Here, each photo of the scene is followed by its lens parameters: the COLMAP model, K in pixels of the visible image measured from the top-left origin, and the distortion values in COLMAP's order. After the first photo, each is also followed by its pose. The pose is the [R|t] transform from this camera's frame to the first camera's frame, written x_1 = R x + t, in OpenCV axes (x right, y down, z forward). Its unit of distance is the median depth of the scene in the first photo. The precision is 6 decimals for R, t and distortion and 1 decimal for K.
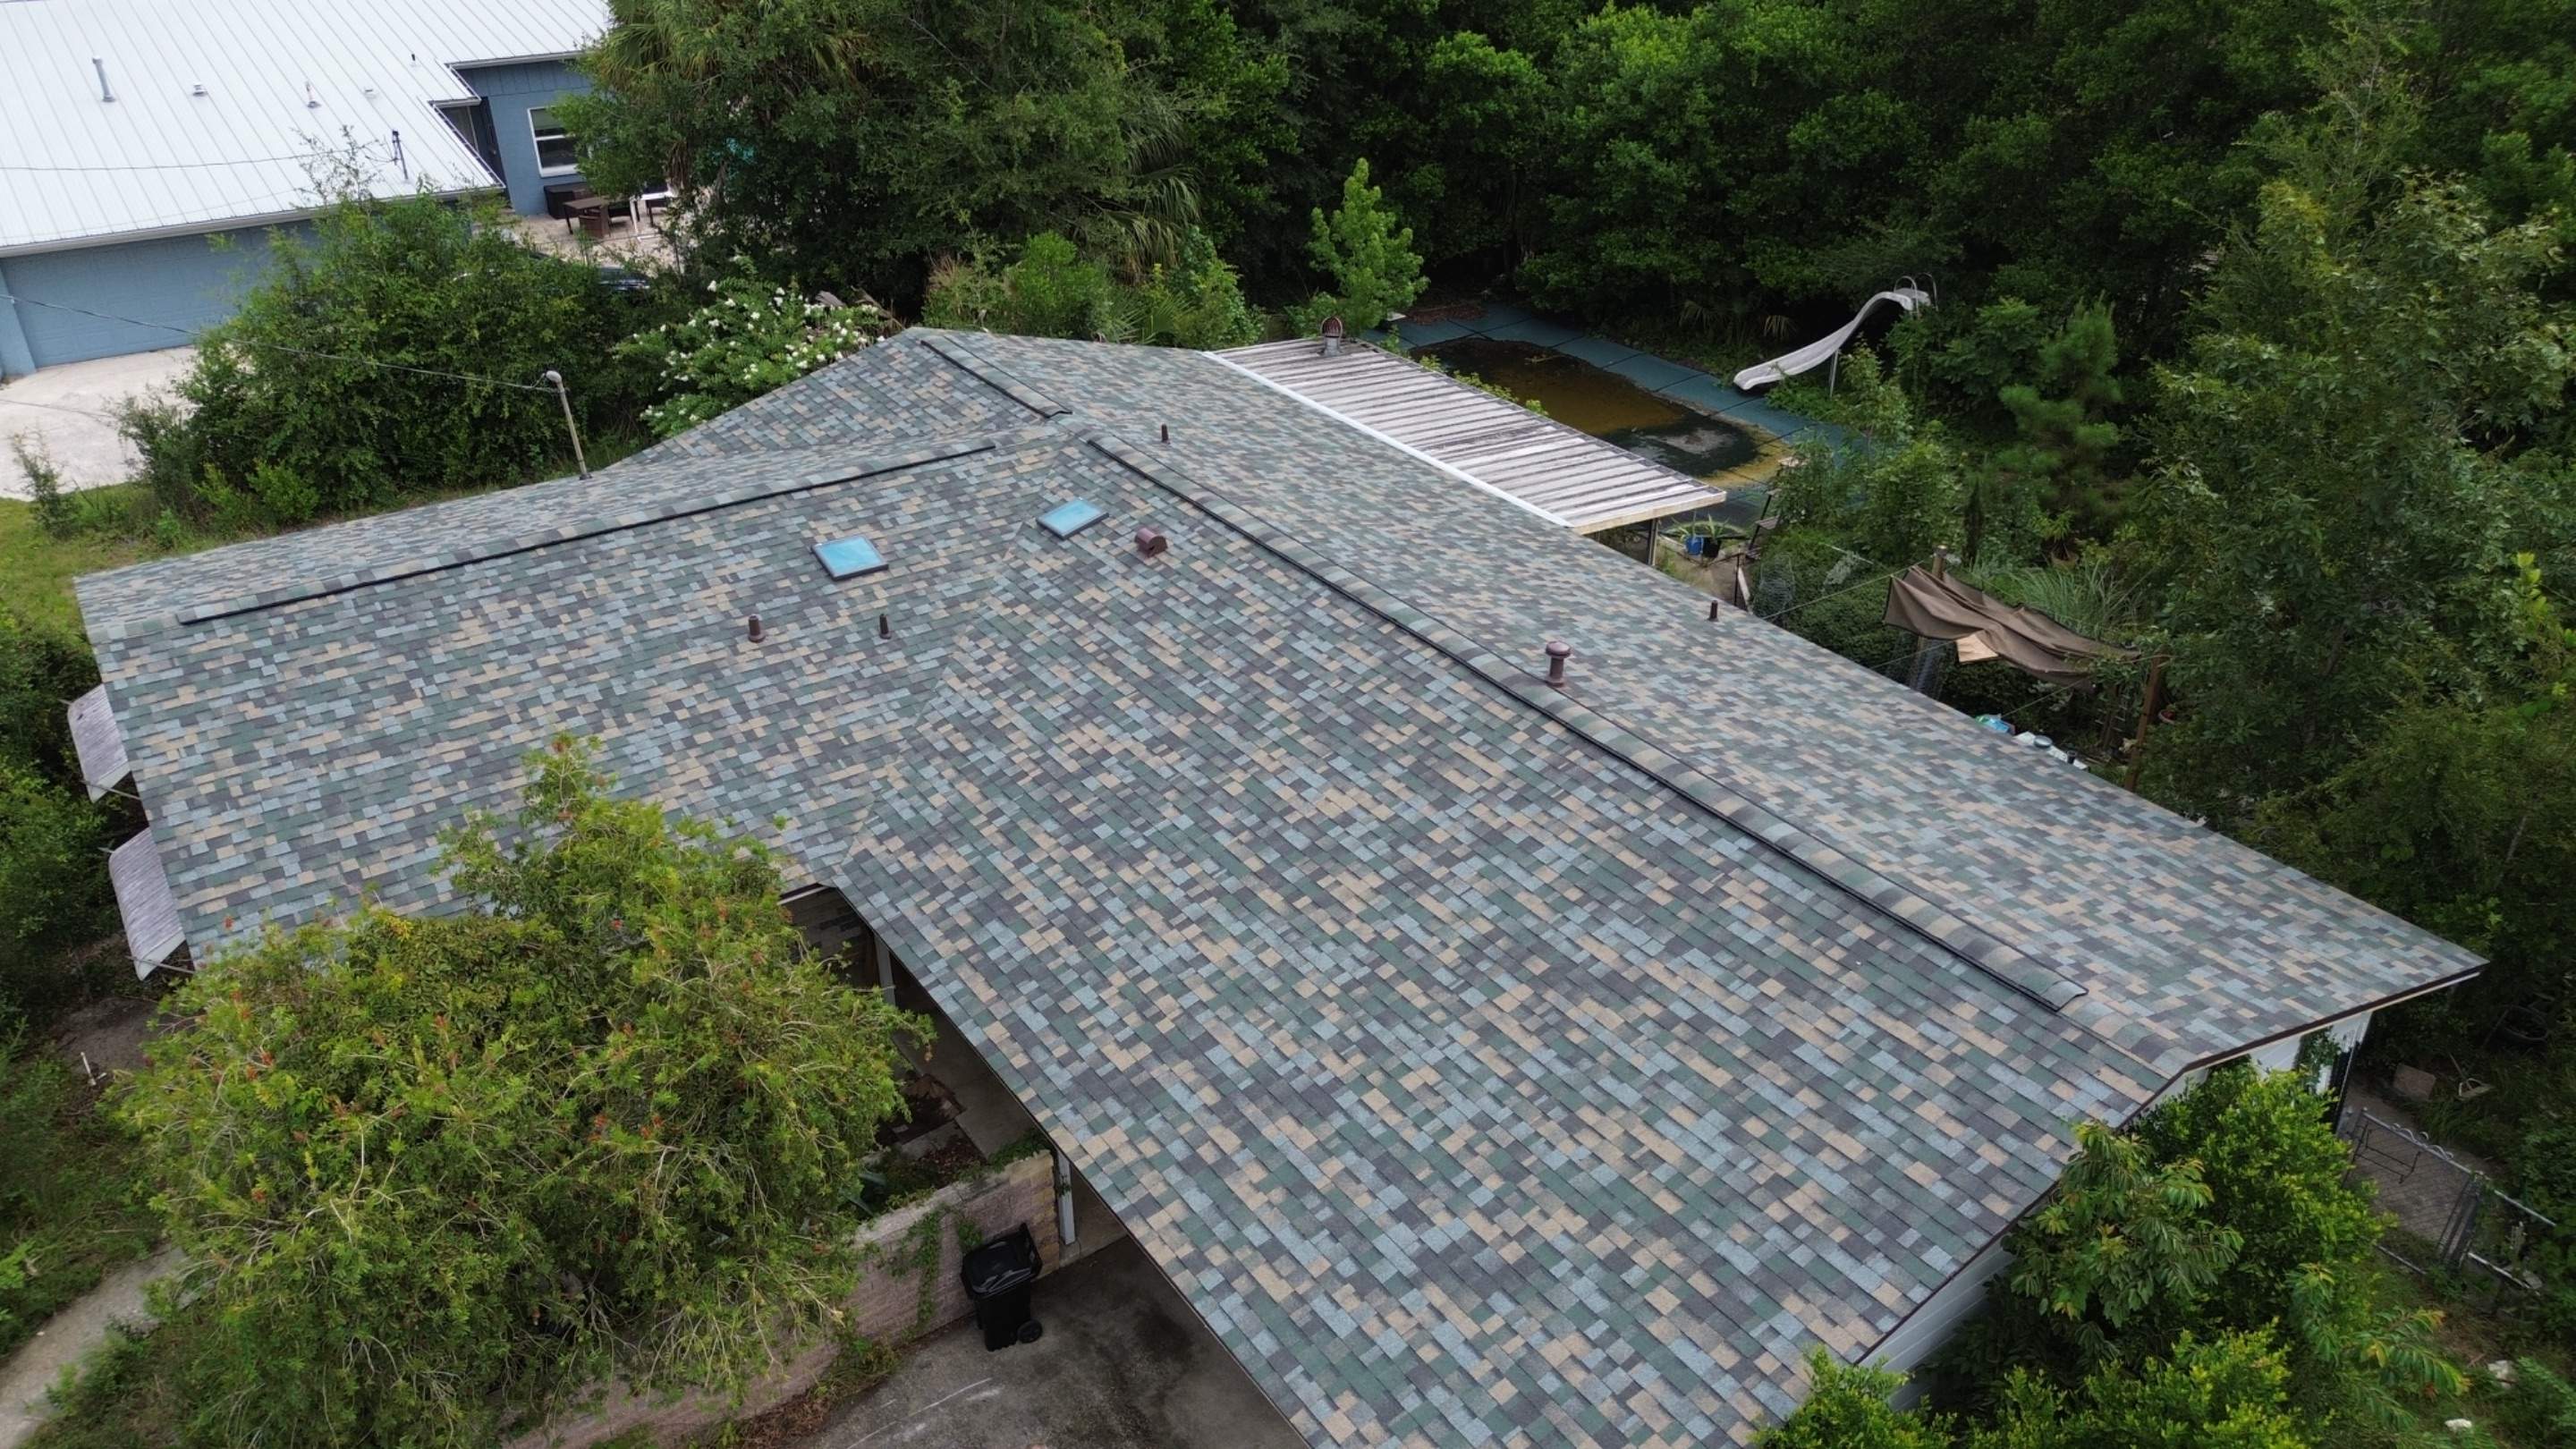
lens RADIAL K [[1818.8, 0, 1295.7], [0, 1818.8, 719.5], [0, 0, 1]] dist [0.176603, -0.502118]
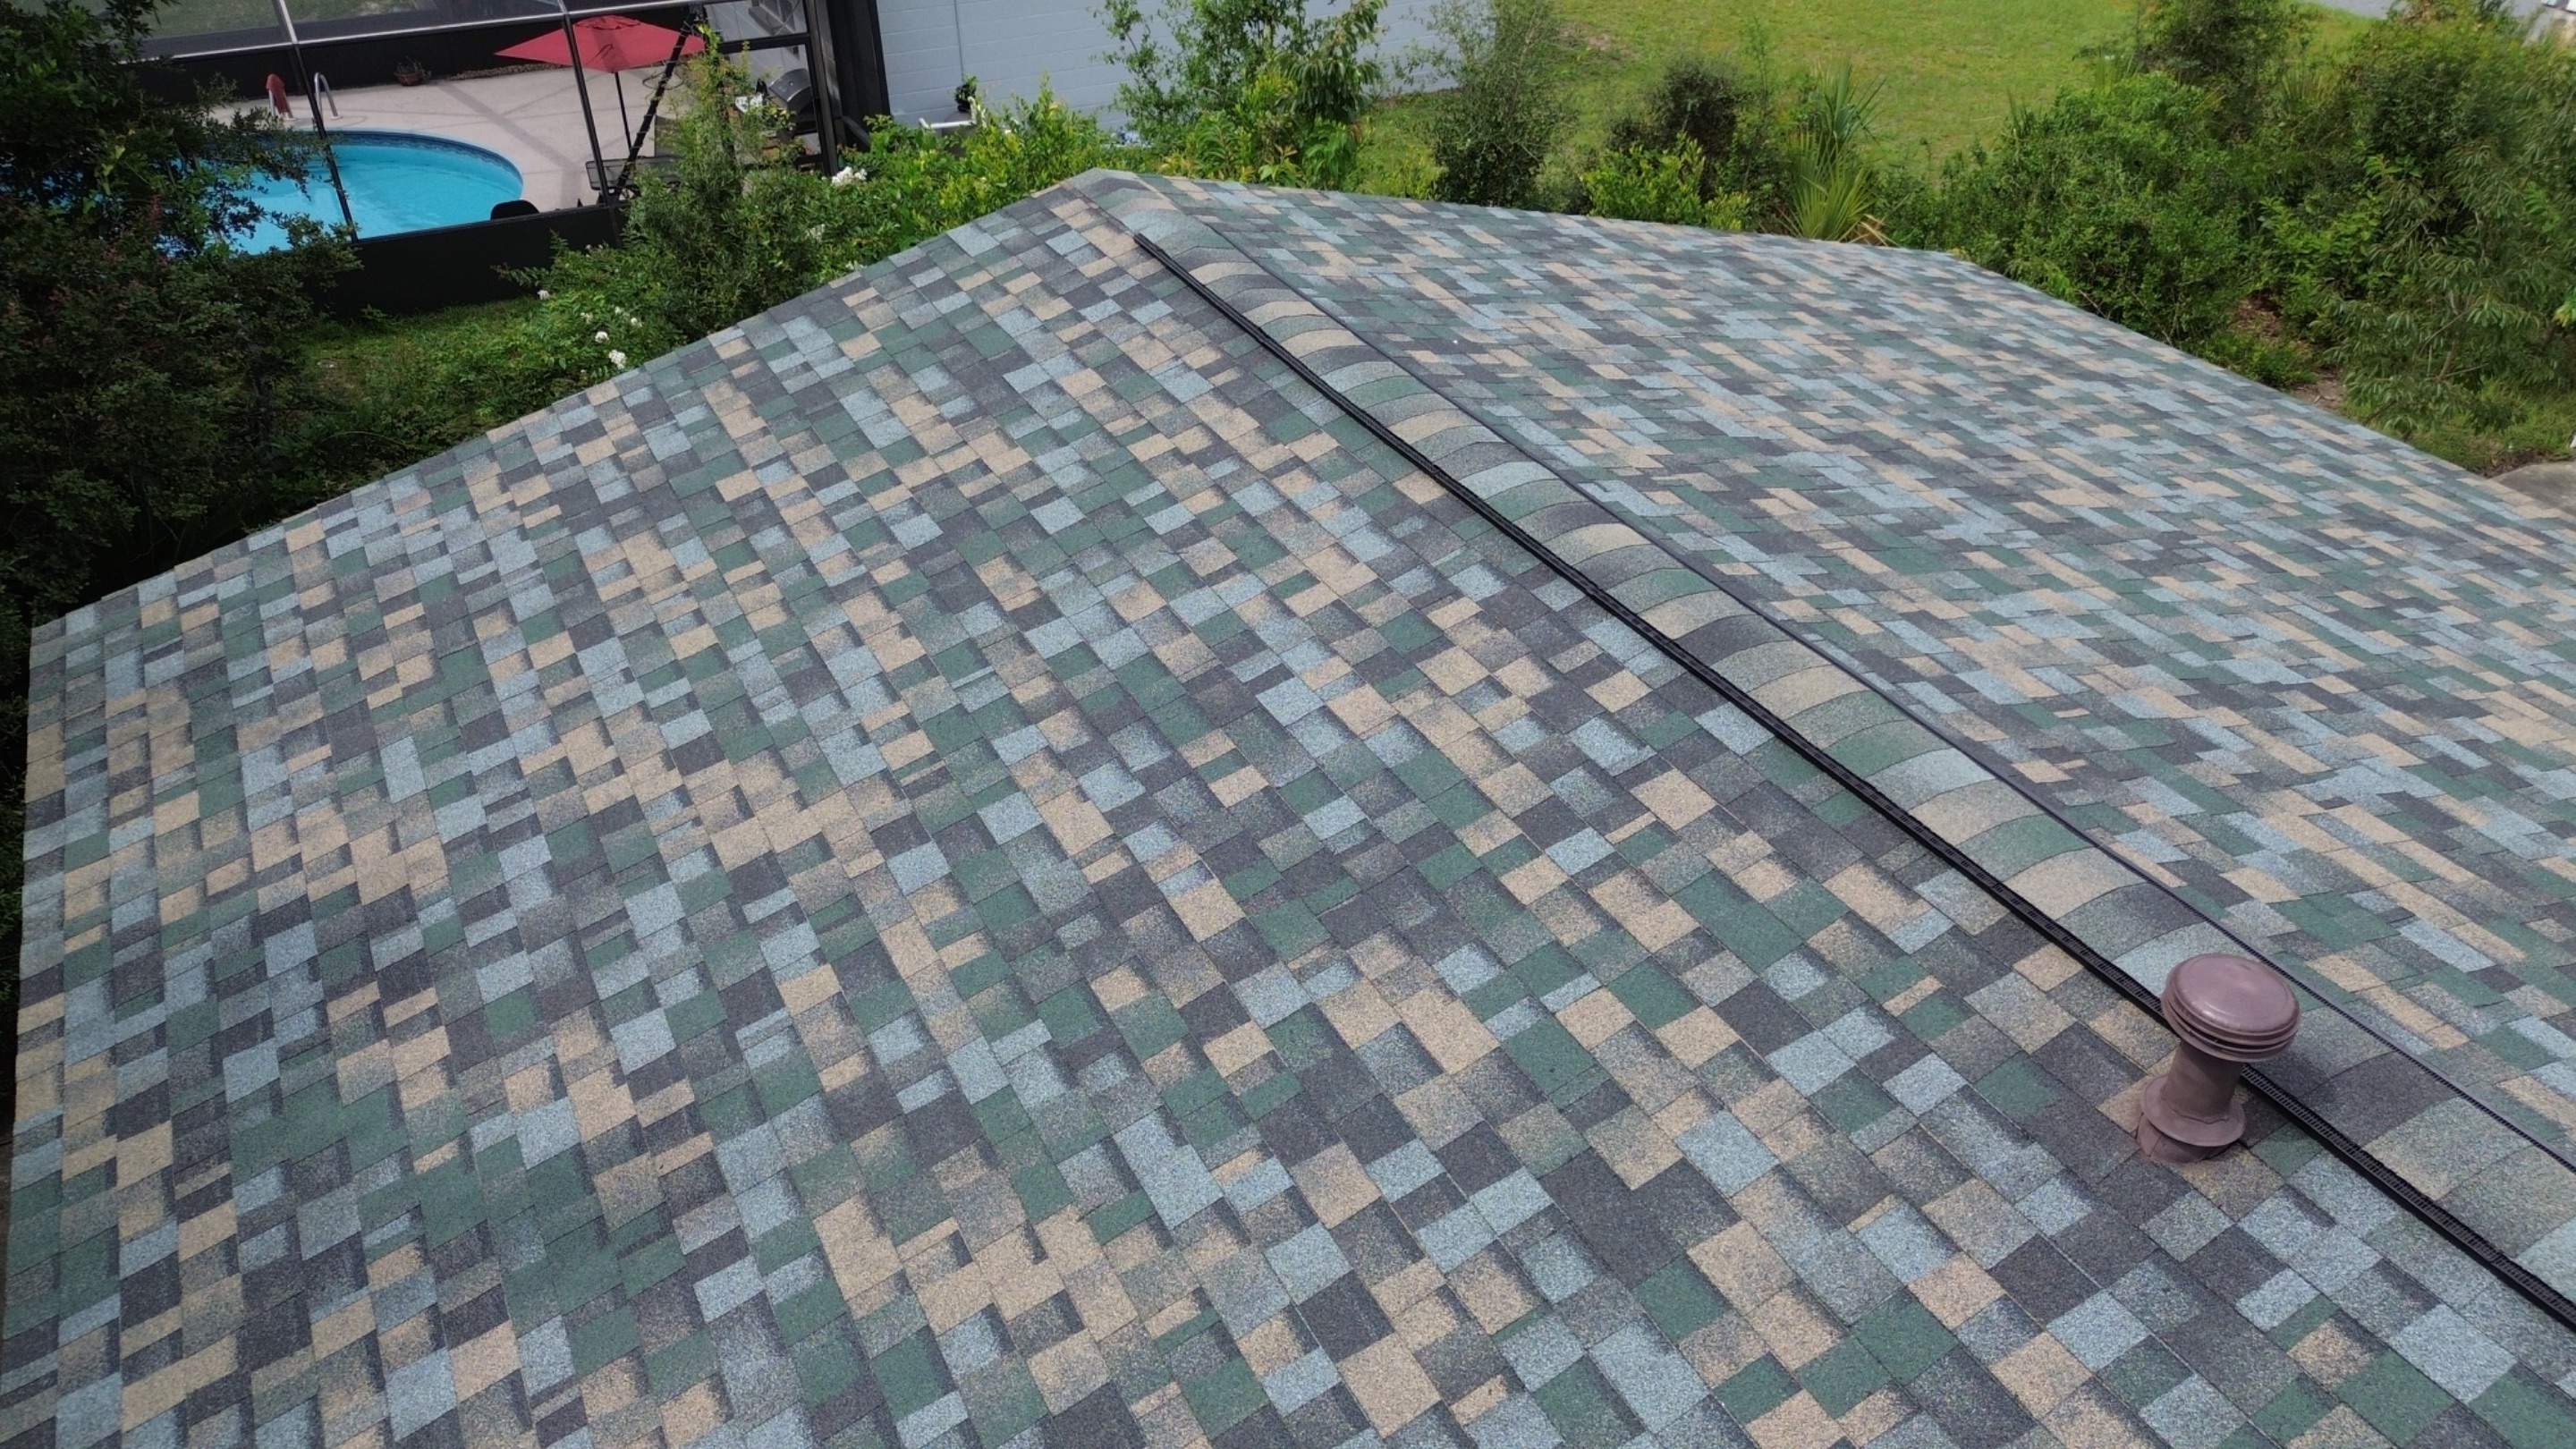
lens RADIAL K [[1833.3, 0, 1297.2], [0, 1833.3, 720.8], [0, 0, 1]] dist [0.068295, -0.070576]
pose [[-0.993185, -0.064660, 0.096969, 0.230377], [0.058379, 0.444106, 0.894070, -0.248328], [-0.100875, 0.893638, -0.437305, 1.064849]]
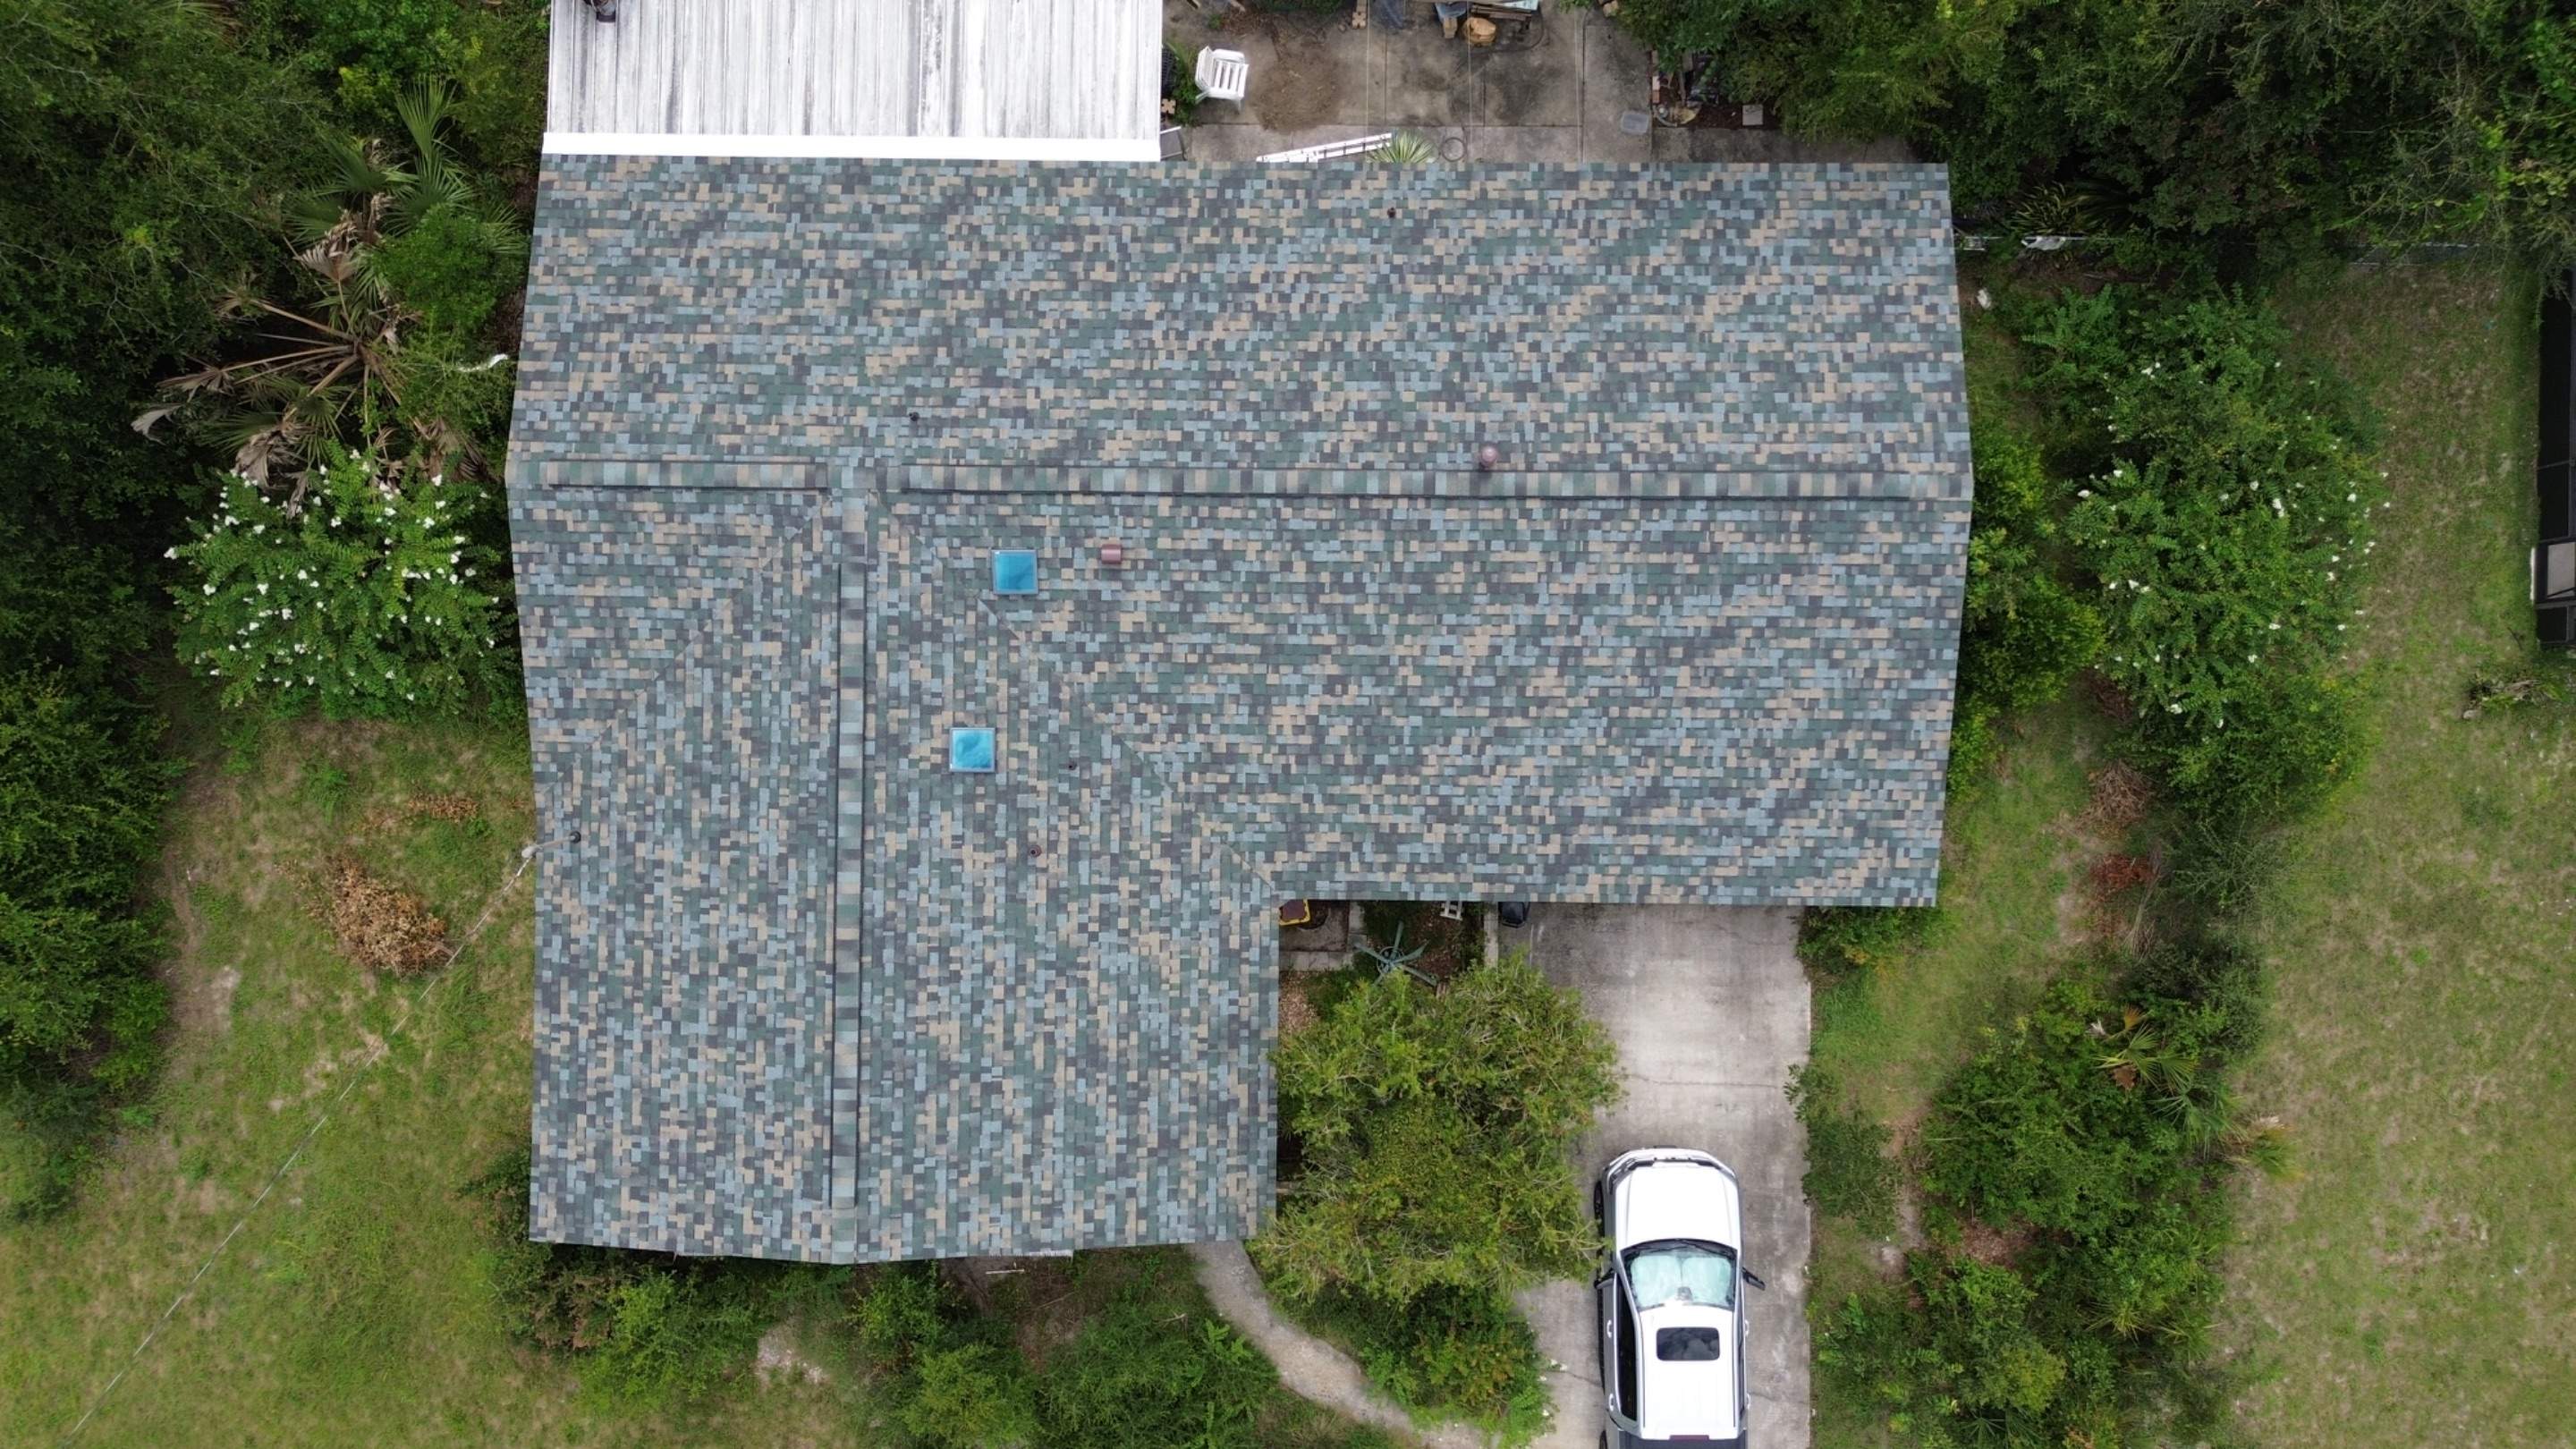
lens RADIAL K [[1818.8, 0, 1295.7], [0, 1818.8, 719.5], [0, 0, 1]] dist [0.176603, -0.502118]
pose [[0.581735, -0.813378, 0.001195, -0.117146], [0.402255, 0.288973, 0.868726, -1.289271], [-0.706948, -0.504888, 0.495291, 0.279767]]
